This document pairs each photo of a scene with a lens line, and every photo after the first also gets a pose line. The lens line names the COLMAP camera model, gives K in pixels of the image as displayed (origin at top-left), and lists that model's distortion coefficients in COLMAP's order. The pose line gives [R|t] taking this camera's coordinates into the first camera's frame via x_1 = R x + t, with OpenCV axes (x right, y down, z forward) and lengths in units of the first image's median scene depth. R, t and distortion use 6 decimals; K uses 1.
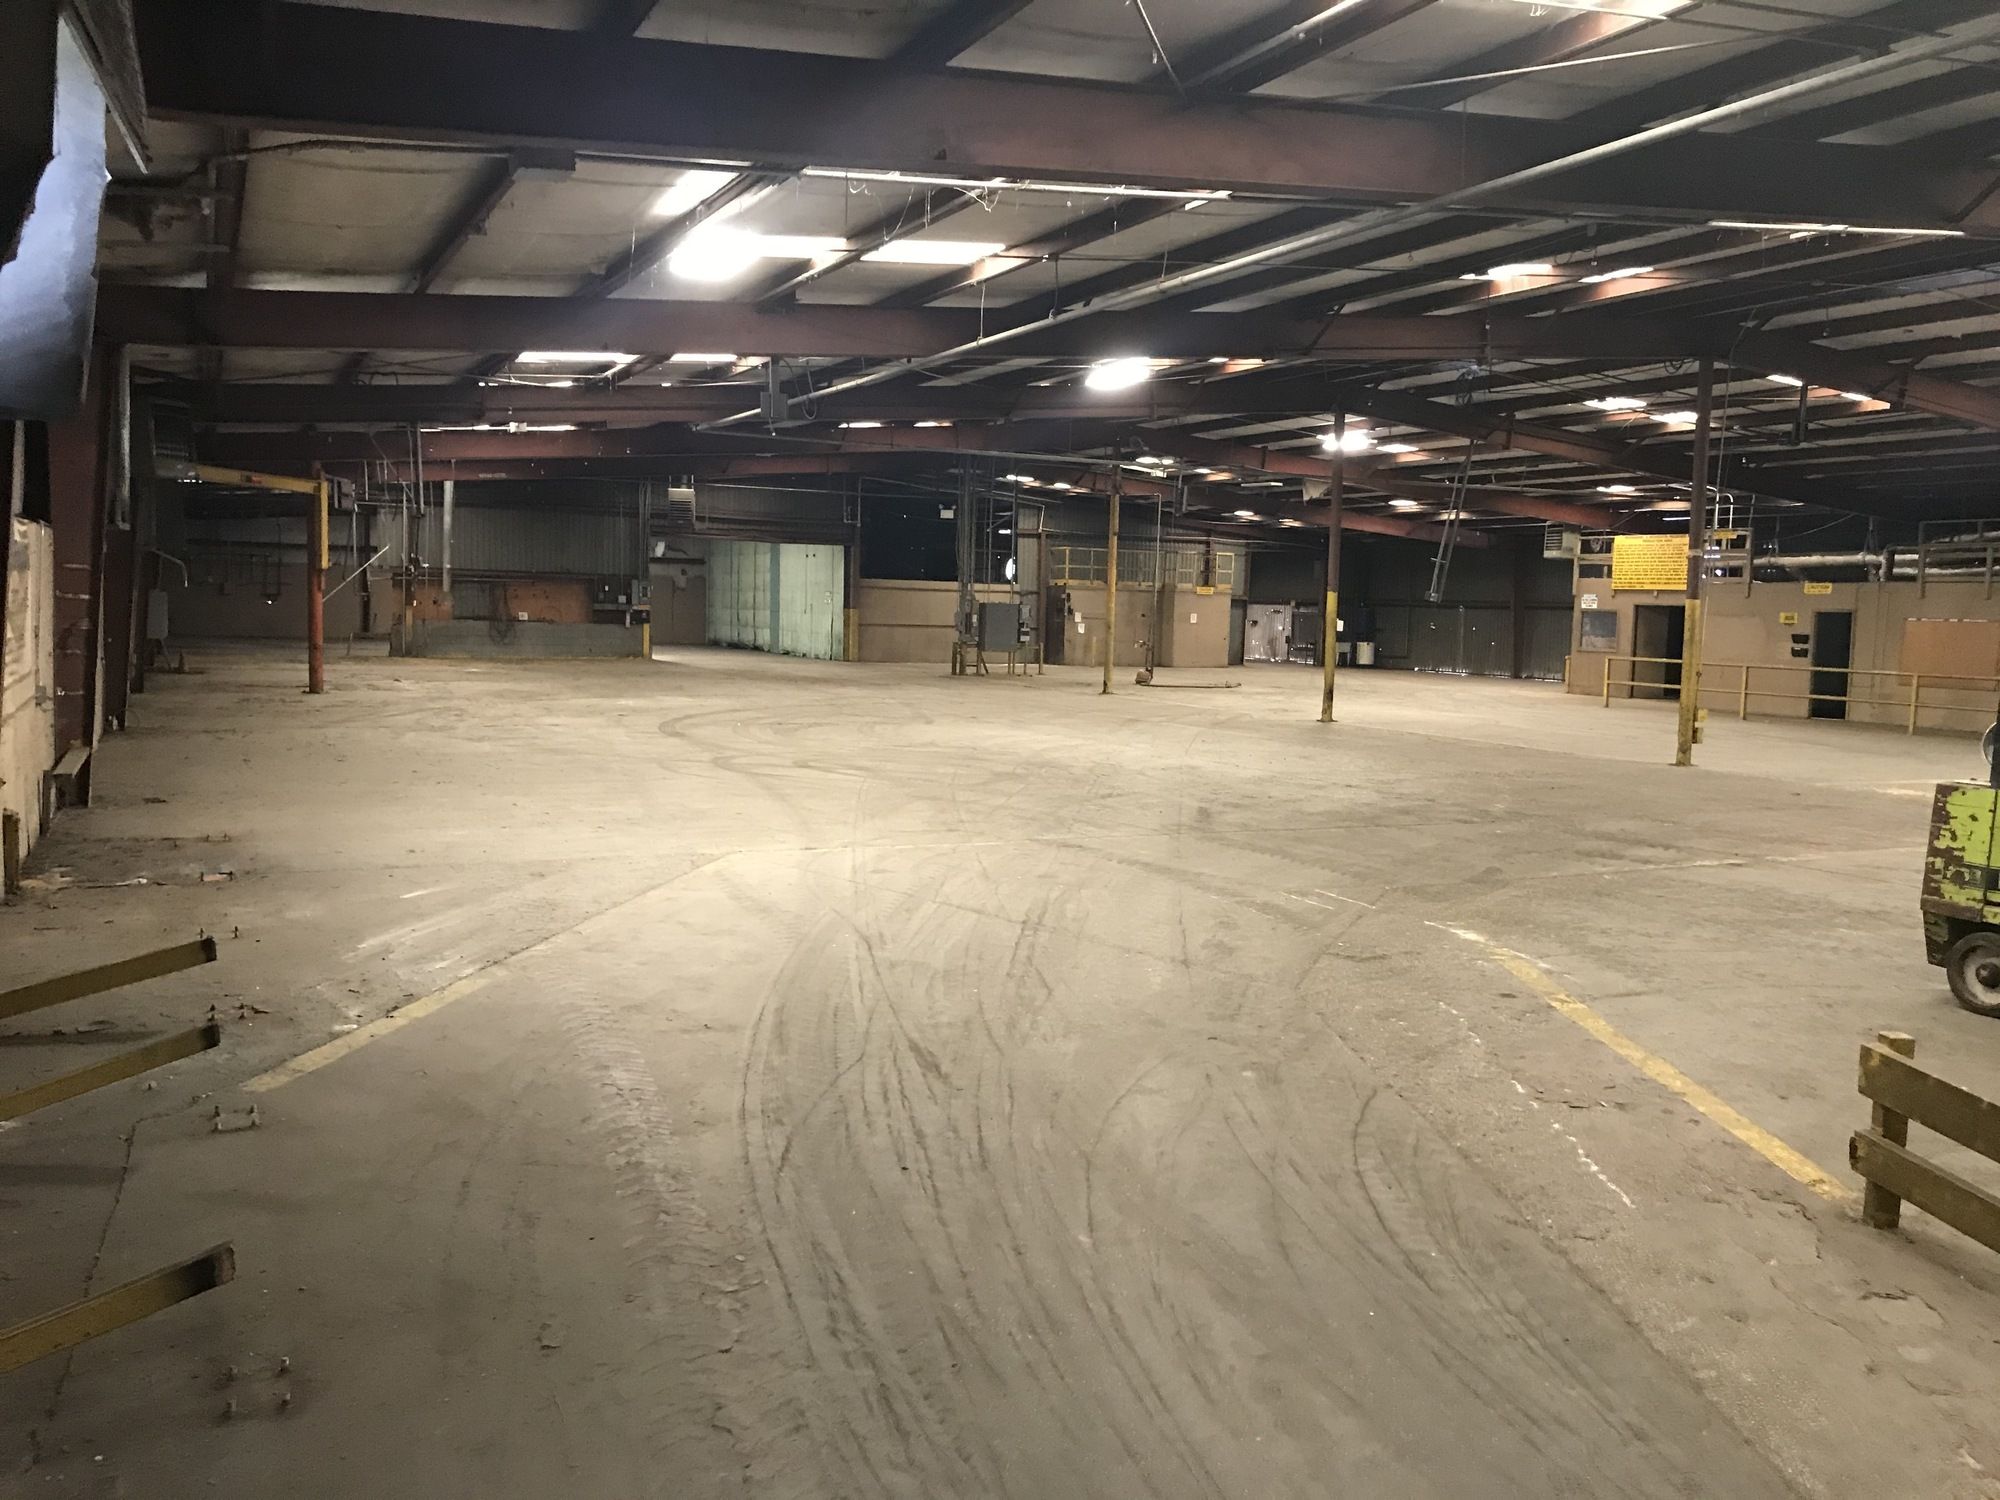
lens RADIAL K [[1586.9, 0, 1000.0], [0, 1586.9, 750.0], [0, 0, 1]] dist [-0.000905, 0.003378]
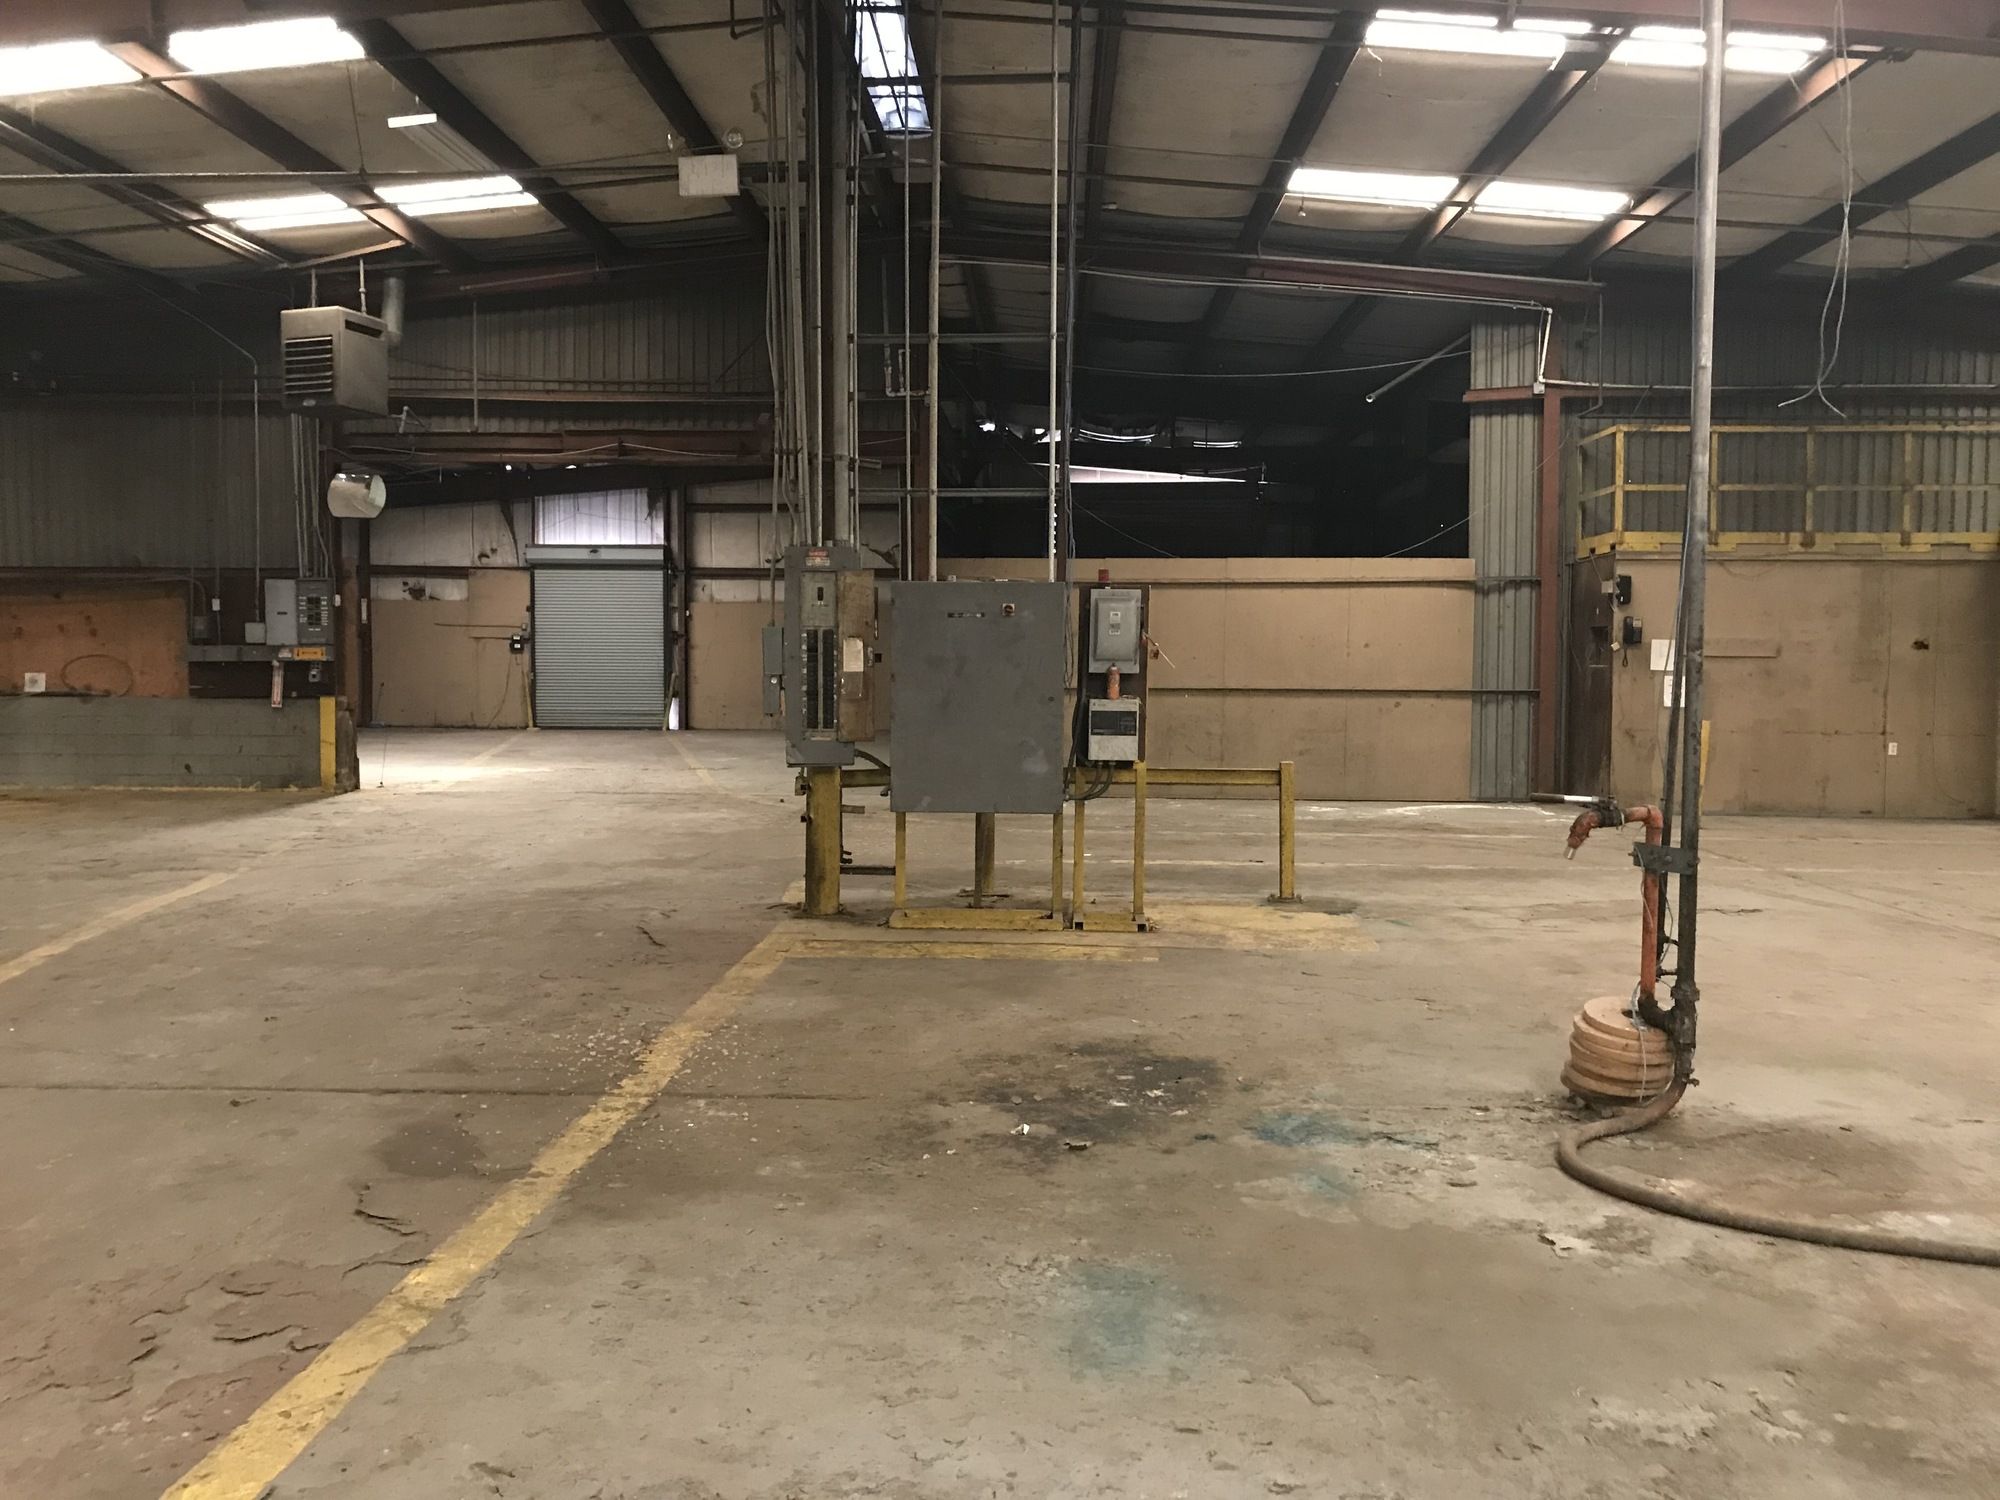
lens RADIAL K [[1586.9, 0, 1000.0], [0, 1586.9, 750.0], [0, 0, 1]] dist [-0.000905, 0.003378]
pose [[0.874277, 0.003682, -0.485413, 0.095554], [-0.023852, 0.999089, -0.035381, -0.057747], [0.484841, 0.042510, 0.873569, 0.751879]]
